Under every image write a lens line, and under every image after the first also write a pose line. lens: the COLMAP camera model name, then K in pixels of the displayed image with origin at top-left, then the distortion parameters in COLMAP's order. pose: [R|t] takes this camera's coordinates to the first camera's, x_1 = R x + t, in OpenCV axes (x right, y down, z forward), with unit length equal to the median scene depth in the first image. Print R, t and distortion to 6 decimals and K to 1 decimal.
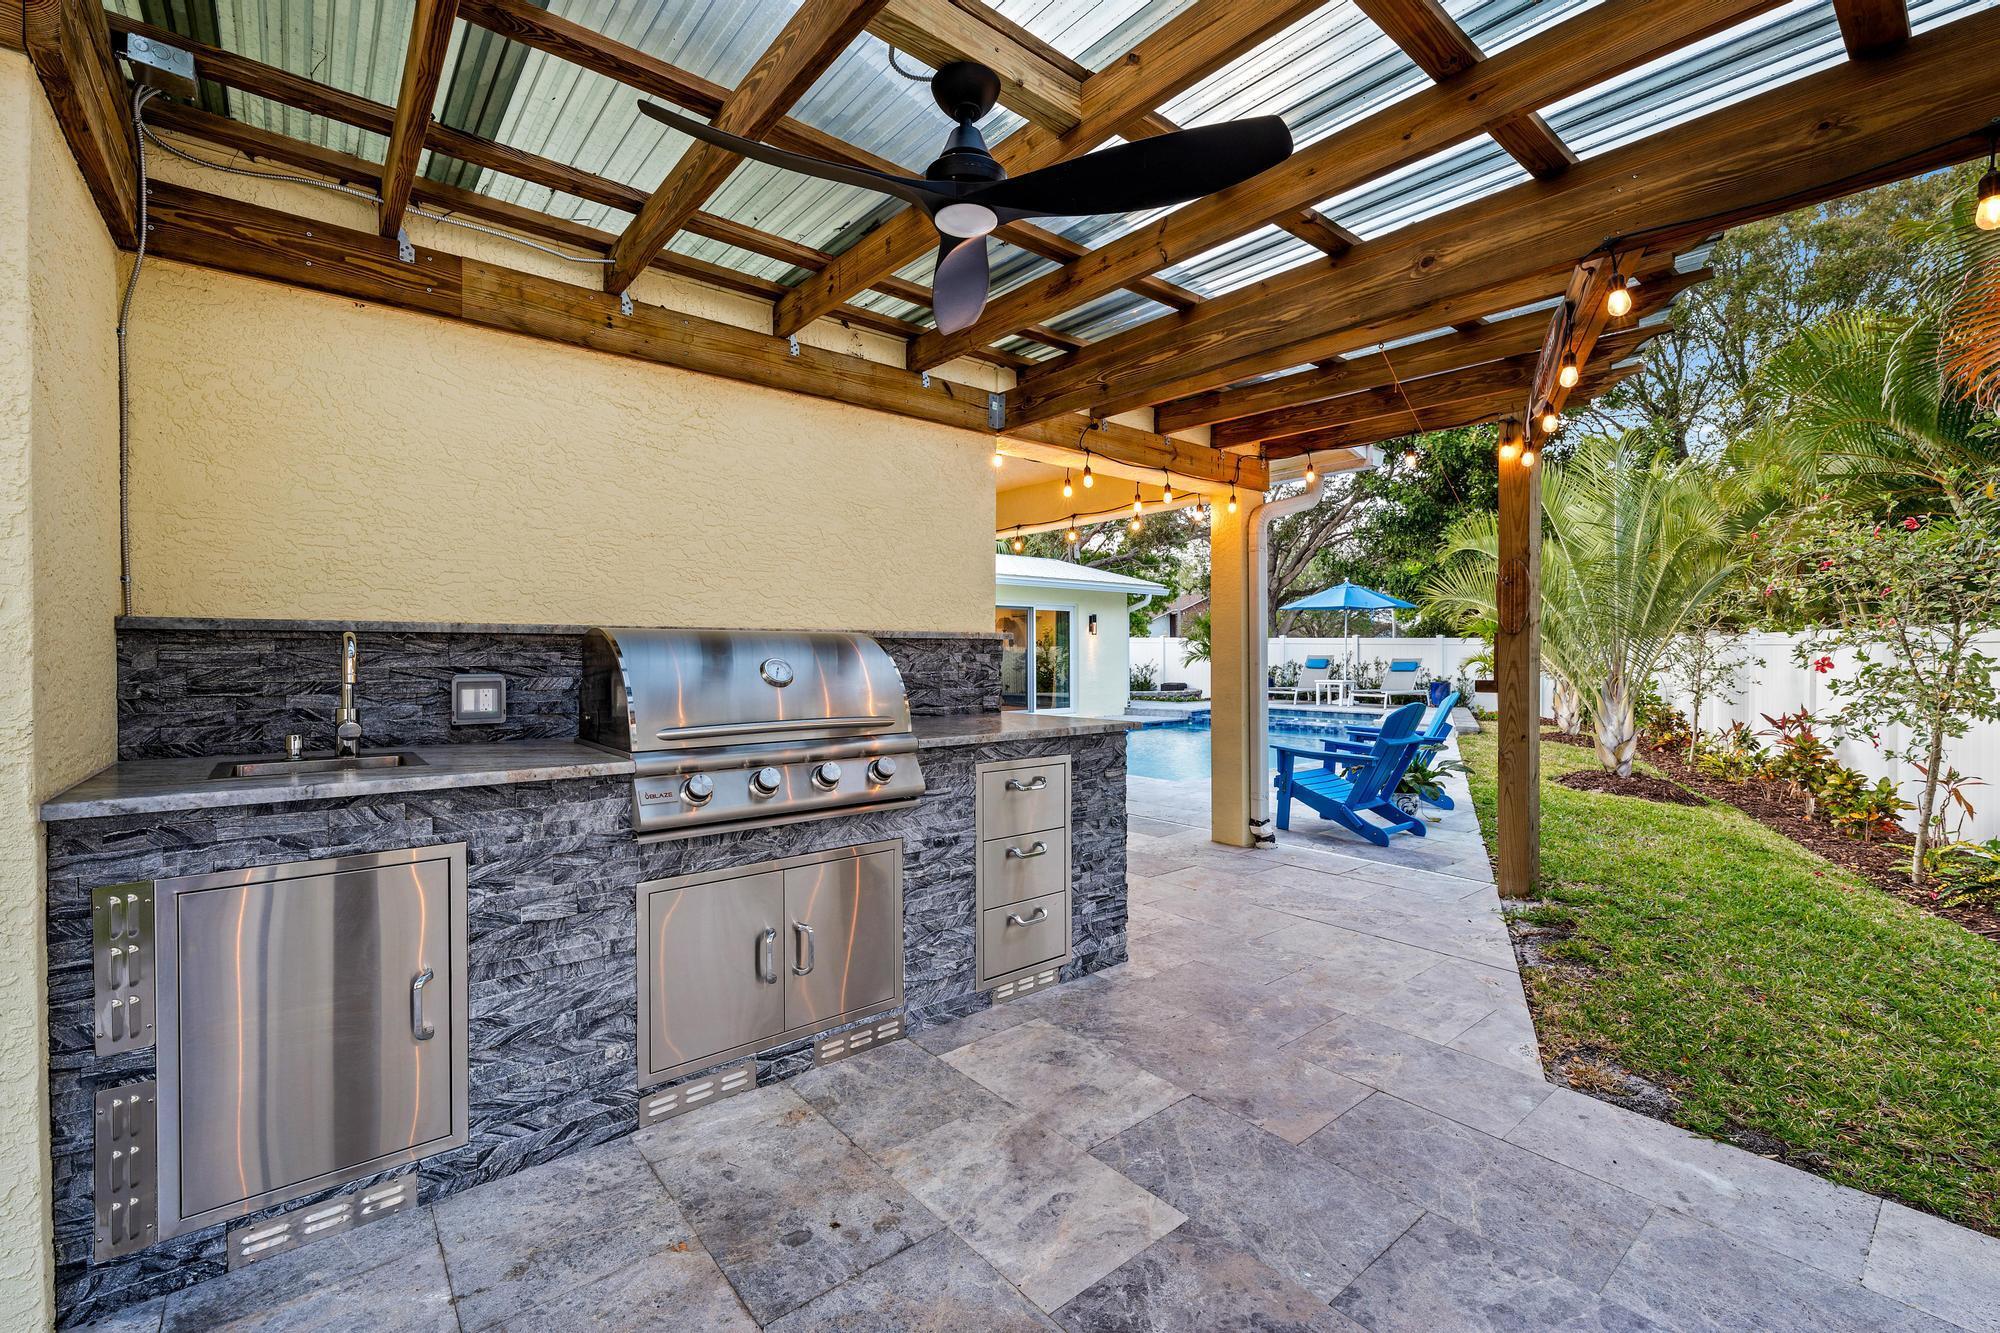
lens RADIAL K [[859.3, 0, 991.4], [0, 859.3, 655.7], [0, 0, 1]] dist [-0.000603, -0.000294]
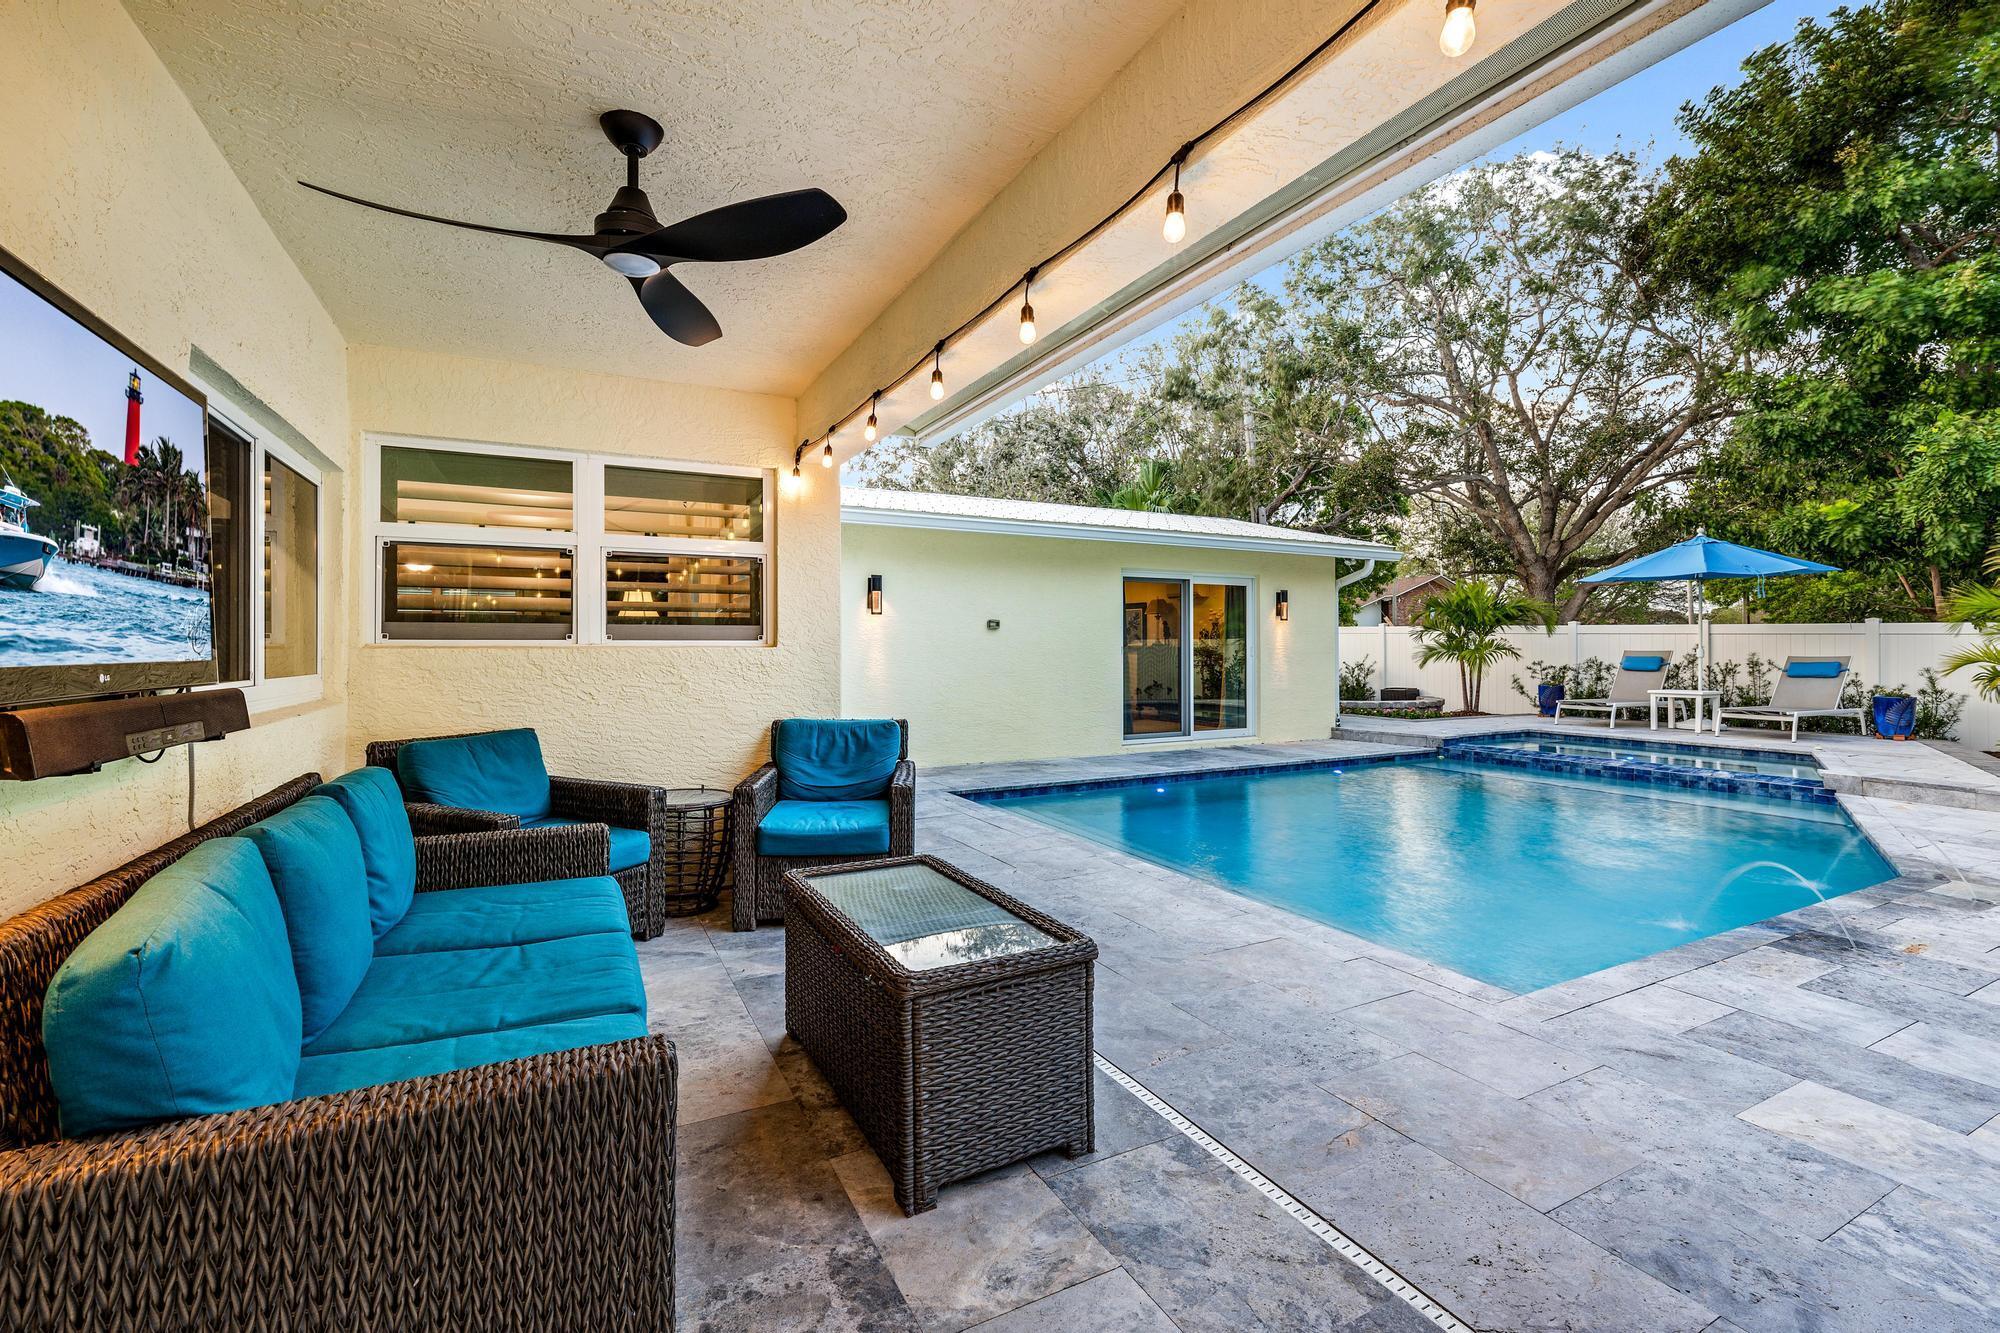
lens RADIAL K [[859.3, 0, 991.4], [0, 859.3, 655.7], [0, 0, 1]] dist [-0.000603, -0.000294]
pose [[0.977578, 0.003240, -0.210551, 0.033619], [-0.001840, 0.999975, 0.006844, -0.000441], [0.210568, -0.006303, 0.977559, 0.262847]]
